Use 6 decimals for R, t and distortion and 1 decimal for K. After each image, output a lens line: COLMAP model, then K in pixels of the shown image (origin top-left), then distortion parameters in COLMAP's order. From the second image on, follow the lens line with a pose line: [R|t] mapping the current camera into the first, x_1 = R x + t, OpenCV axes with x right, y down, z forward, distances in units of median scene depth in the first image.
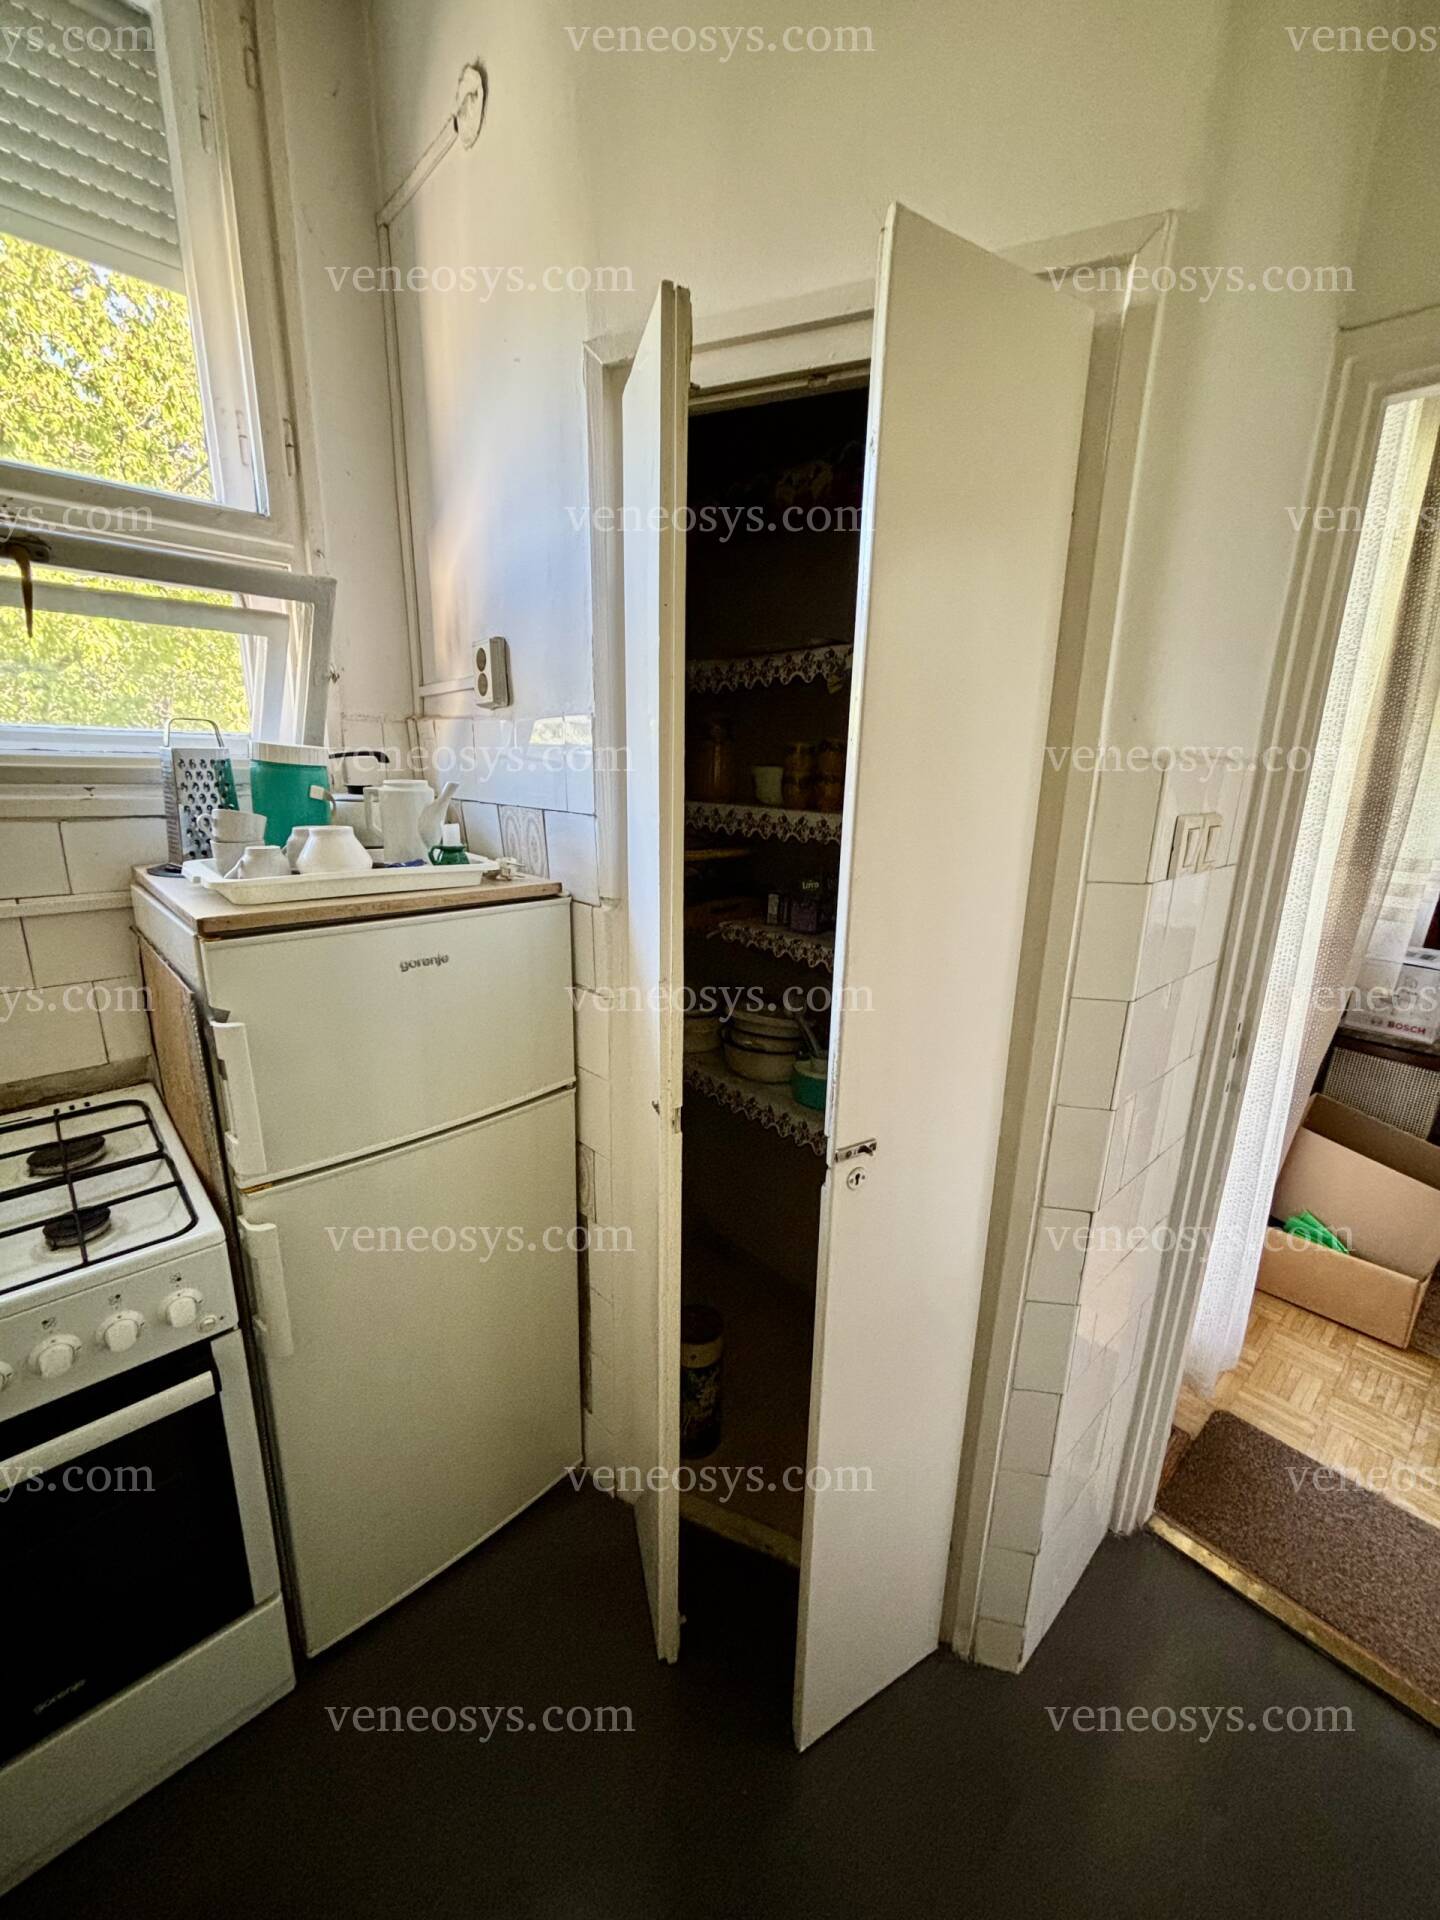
lens RADIAL K [[760.9, 0, 720.0], [0, 760.9, 960.0], [0, 0, 1]] dist [0.001930, -0.007401]
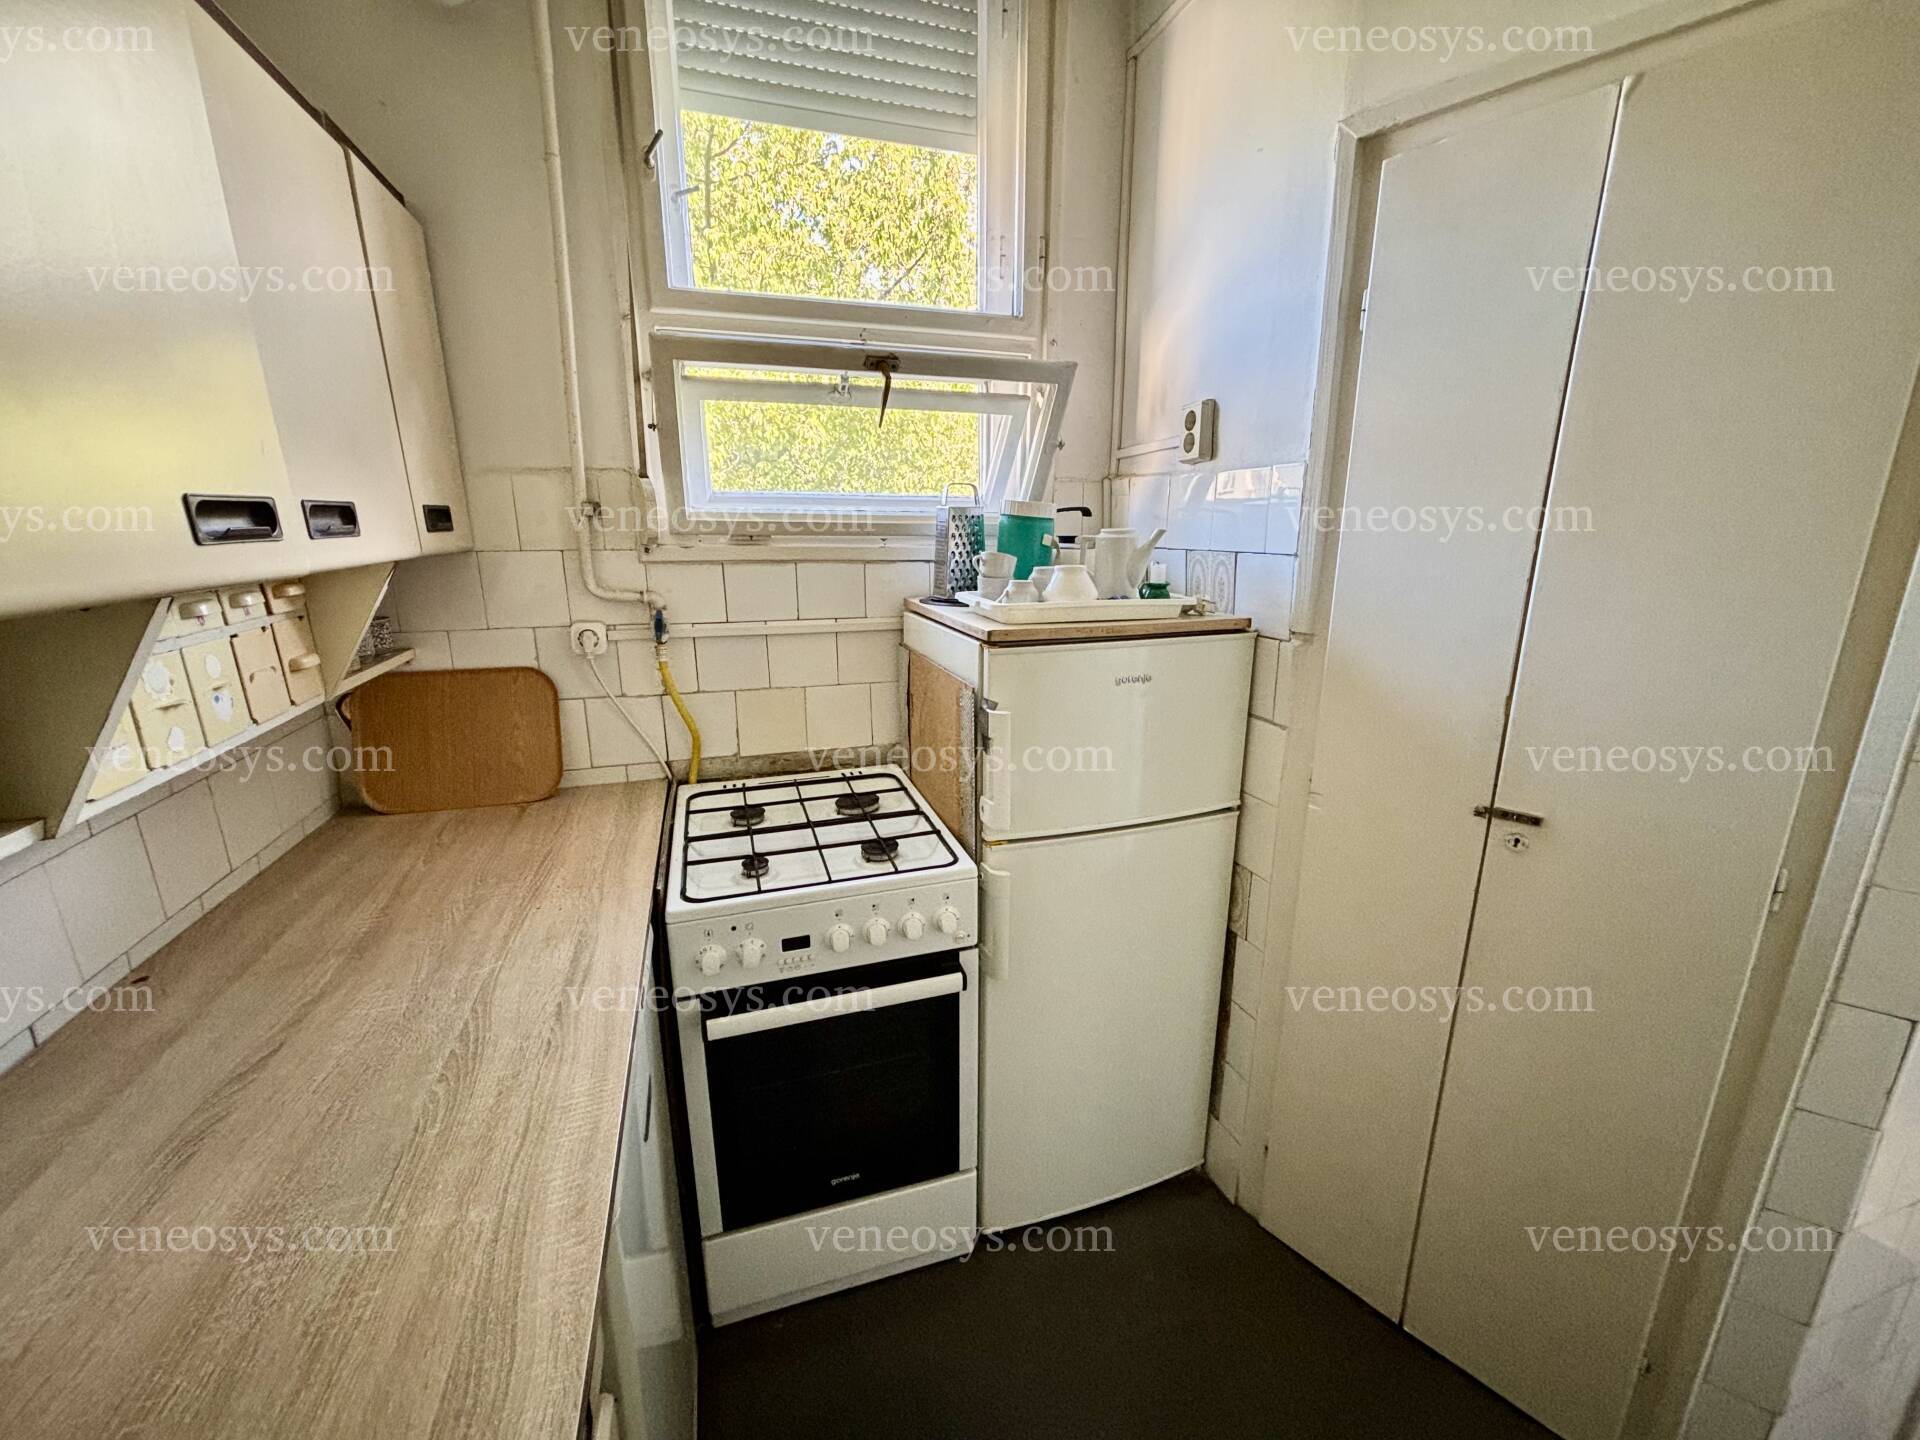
lens RADIAL K [[760.9, 0, 956.7], [0, 760.9, 713.4], [0, 0, 1]] dist [0.001930, -0.007401]
pose [[0.901547, 0.080703, -0.425088, -0.115704], [-0.085758, 0.996290, 0.007267, 0.063799], [0.424097, 0.029903, 0.905123, -0.167387]]
